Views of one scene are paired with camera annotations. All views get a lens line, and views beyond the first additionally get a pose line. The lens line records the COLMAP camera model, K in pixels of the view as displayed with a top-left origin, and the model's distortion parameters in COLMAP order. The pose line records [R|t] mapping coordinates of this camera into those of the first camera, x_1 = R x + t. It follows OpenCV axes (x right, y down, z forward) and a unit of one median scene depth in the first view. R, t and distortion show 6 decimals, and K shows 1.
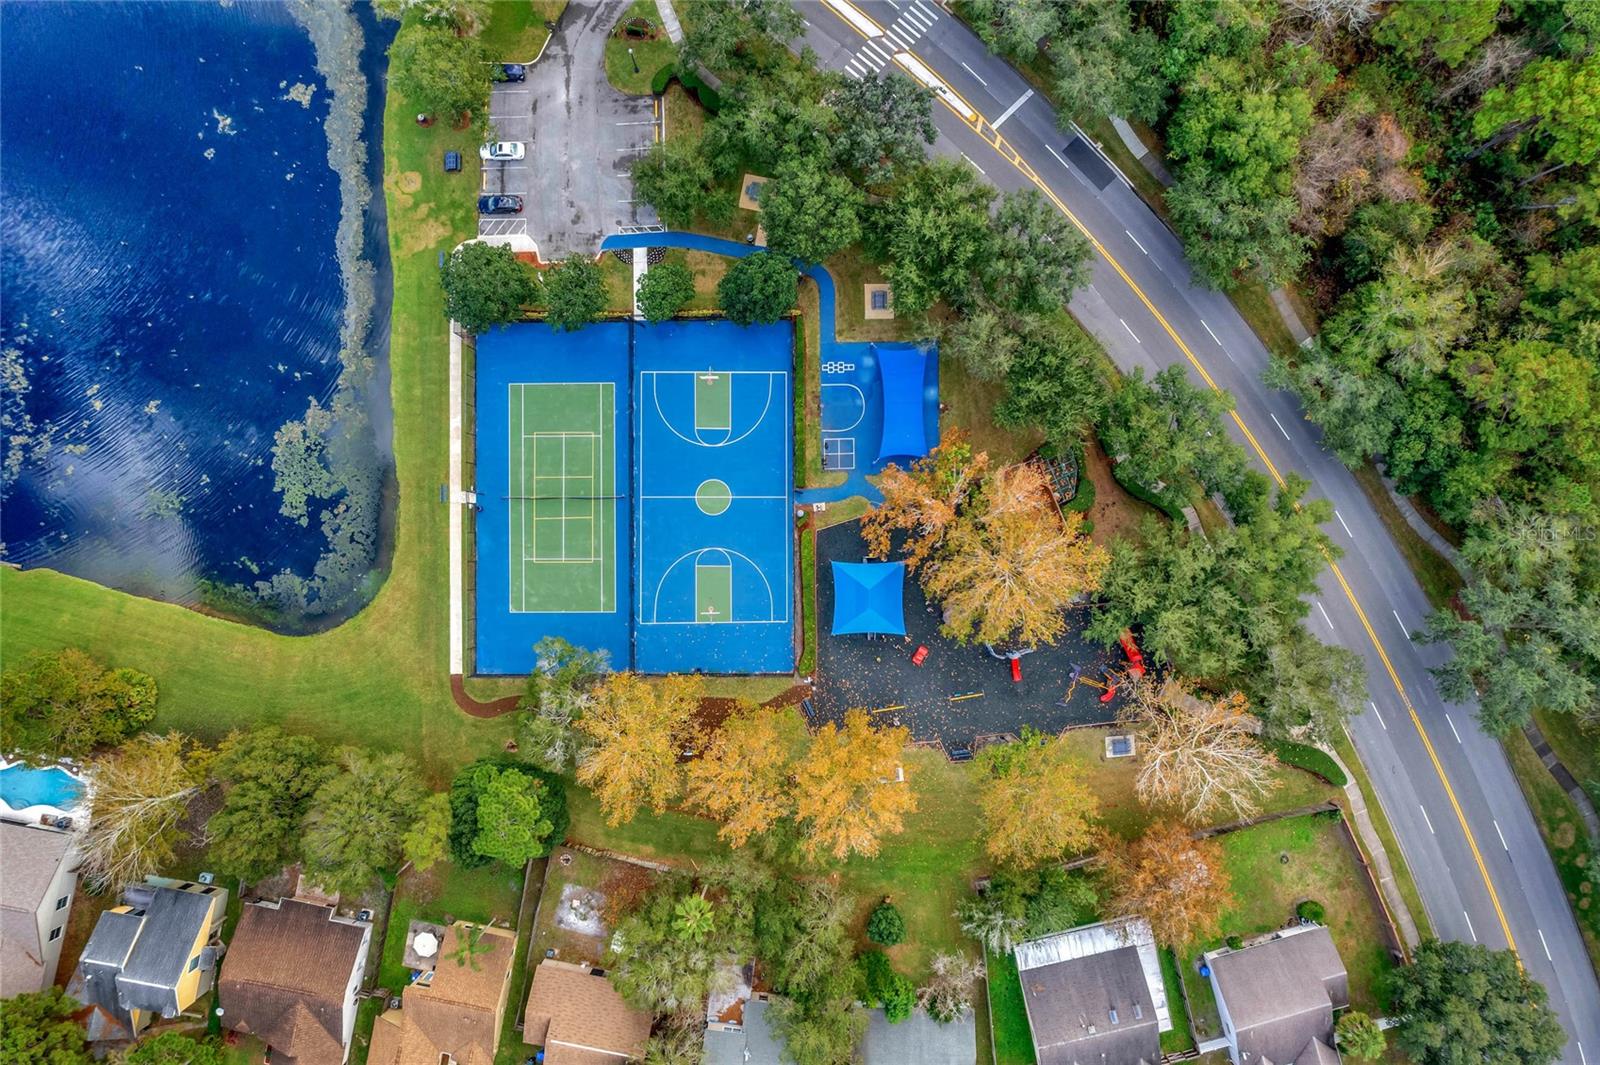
lens RADIAL K [[1022.1, 0, 816.4], [0, 1022.1, 551.7], [0, 0, 1]] dist [-0.089576, 0.085250]
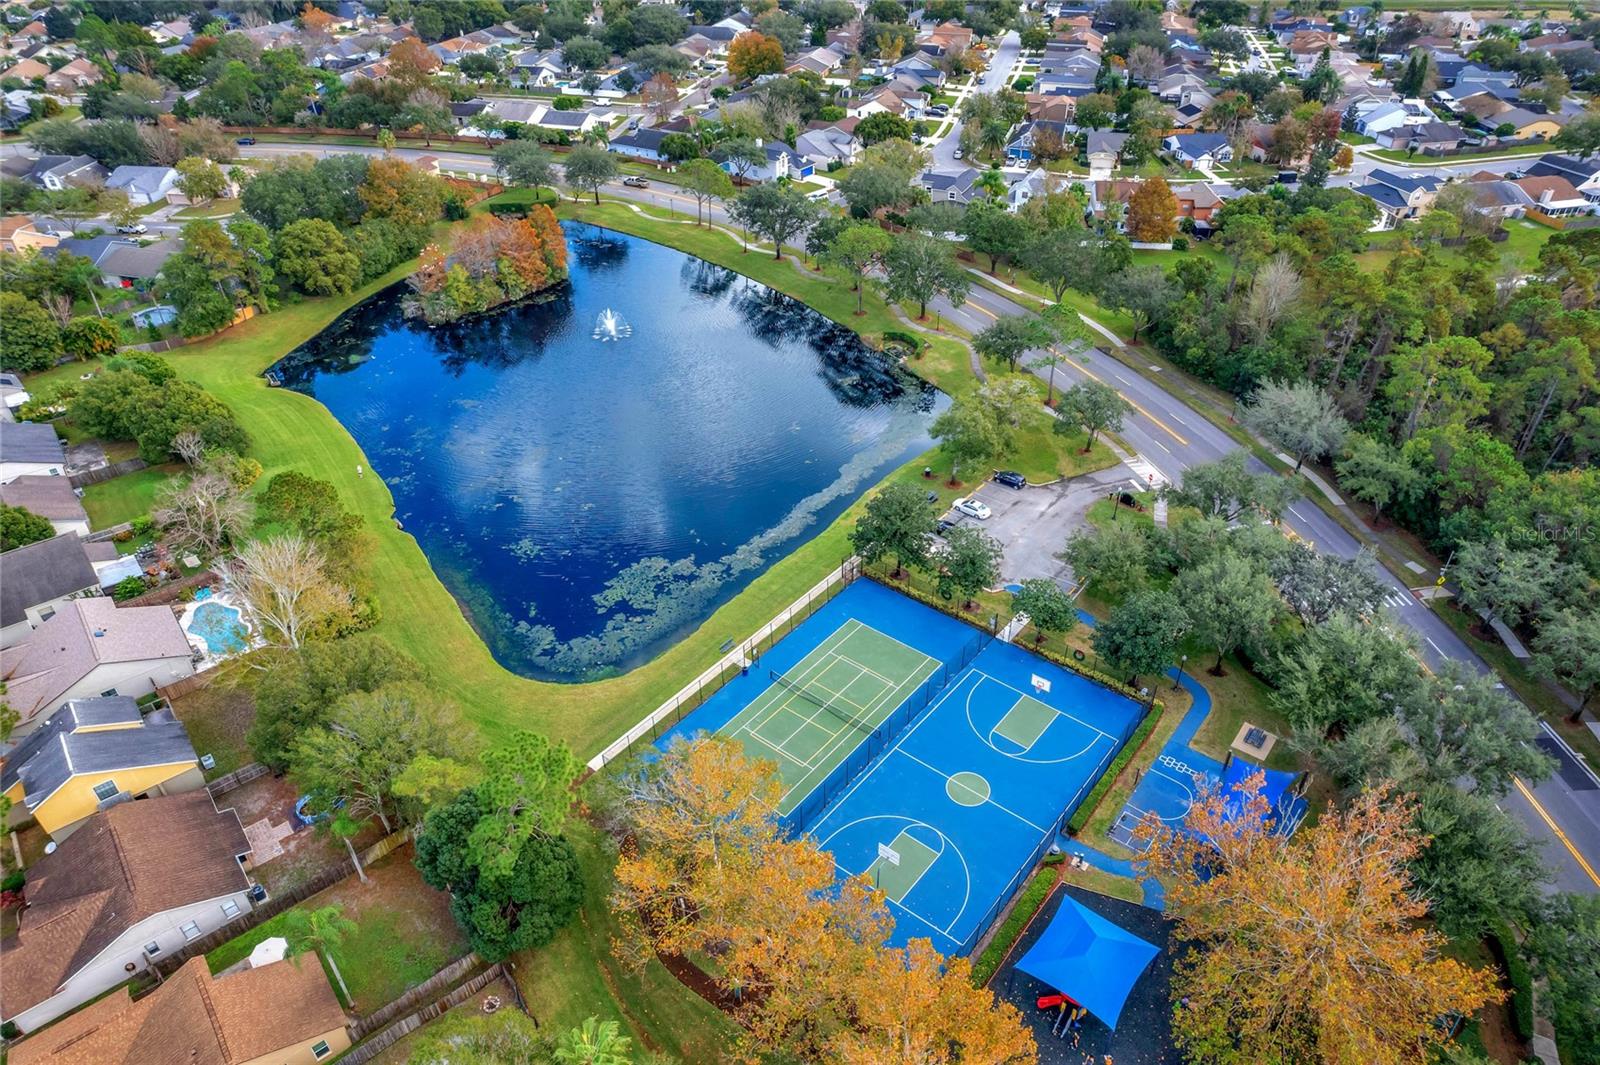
lens RADIAL K [[1053.0, 0, 808.3], [0, 1053.0, 514.5], [0, 0, 1]] dist [-0.022325, -0.000908]
pose [[0.776007, 0.344305, -0.528457, 0.171166], [-0.630585, 0.441095, -0.638590, 0.471169], [0.013230, 0.828788, 0.559407, 0.341587]]
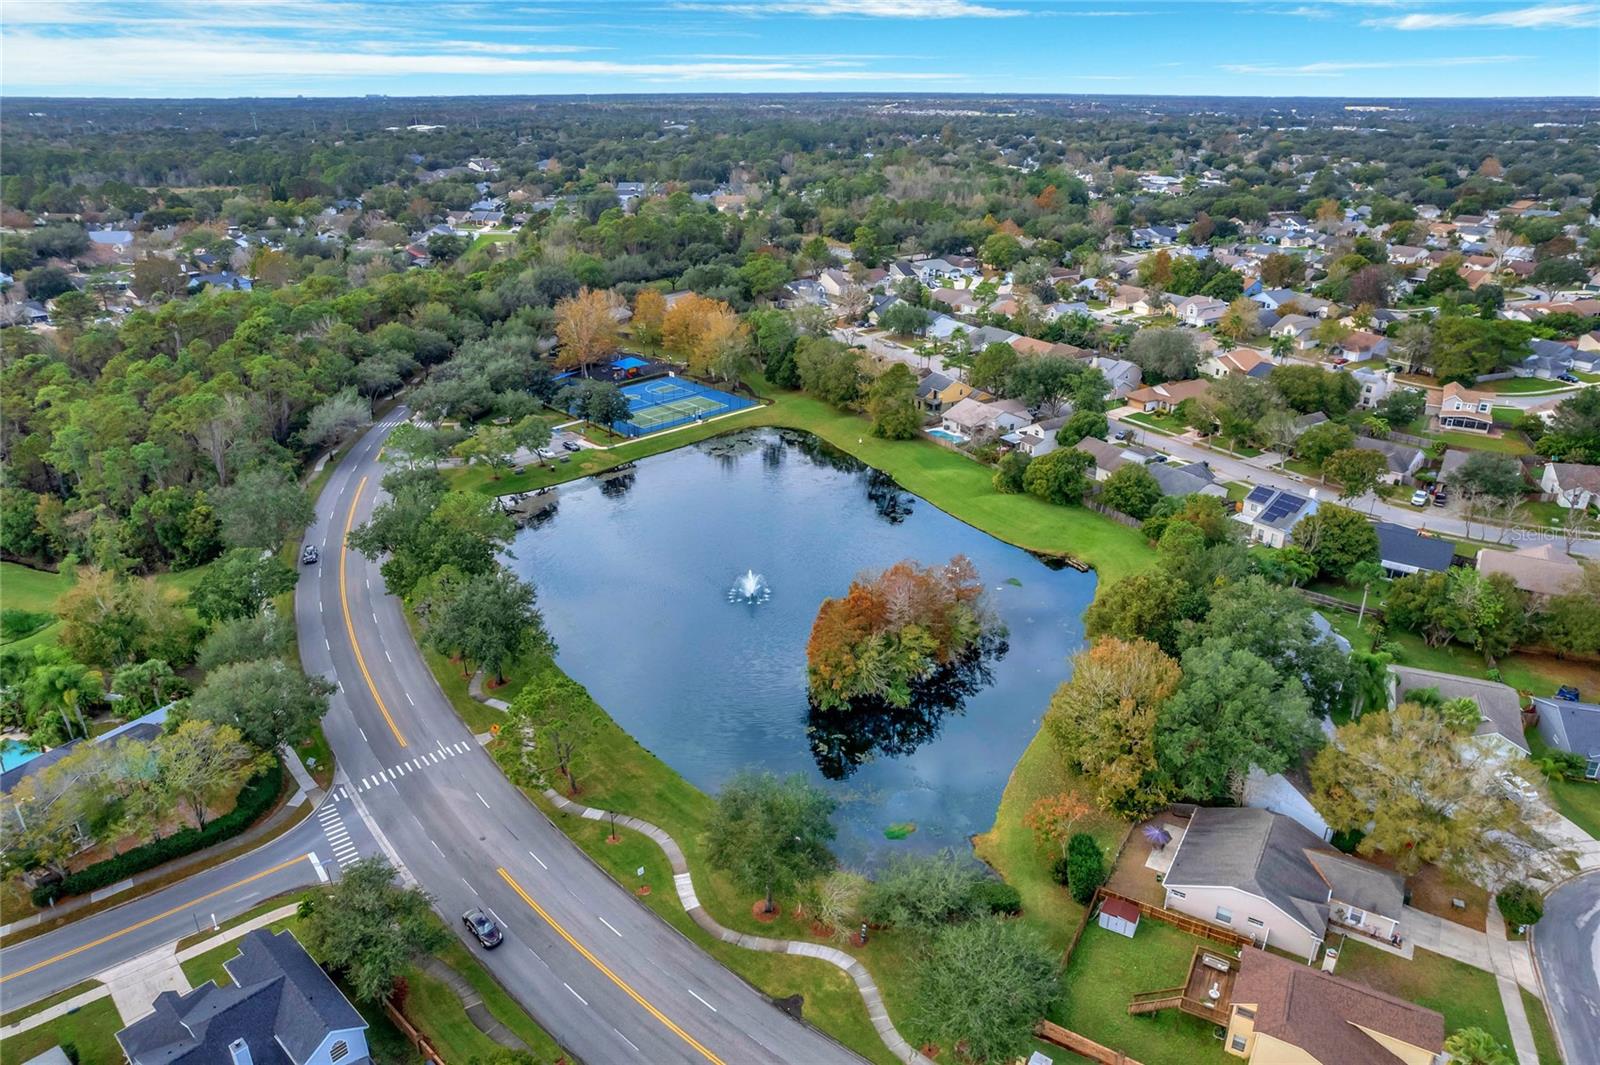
lens RADIAL K [[1053.0, 0, 808.3], [0, 1053.0, 514.5], [0, 0, 1]] dist [-0.022325, -0.000908]
pose [[-0.690450, -0.279973, 0.667004, -2.026541], [0.723380, -0.266645, 0.636885, -1.344828], [-0.000457, 0.922234, 0.386632, 0.328640]]
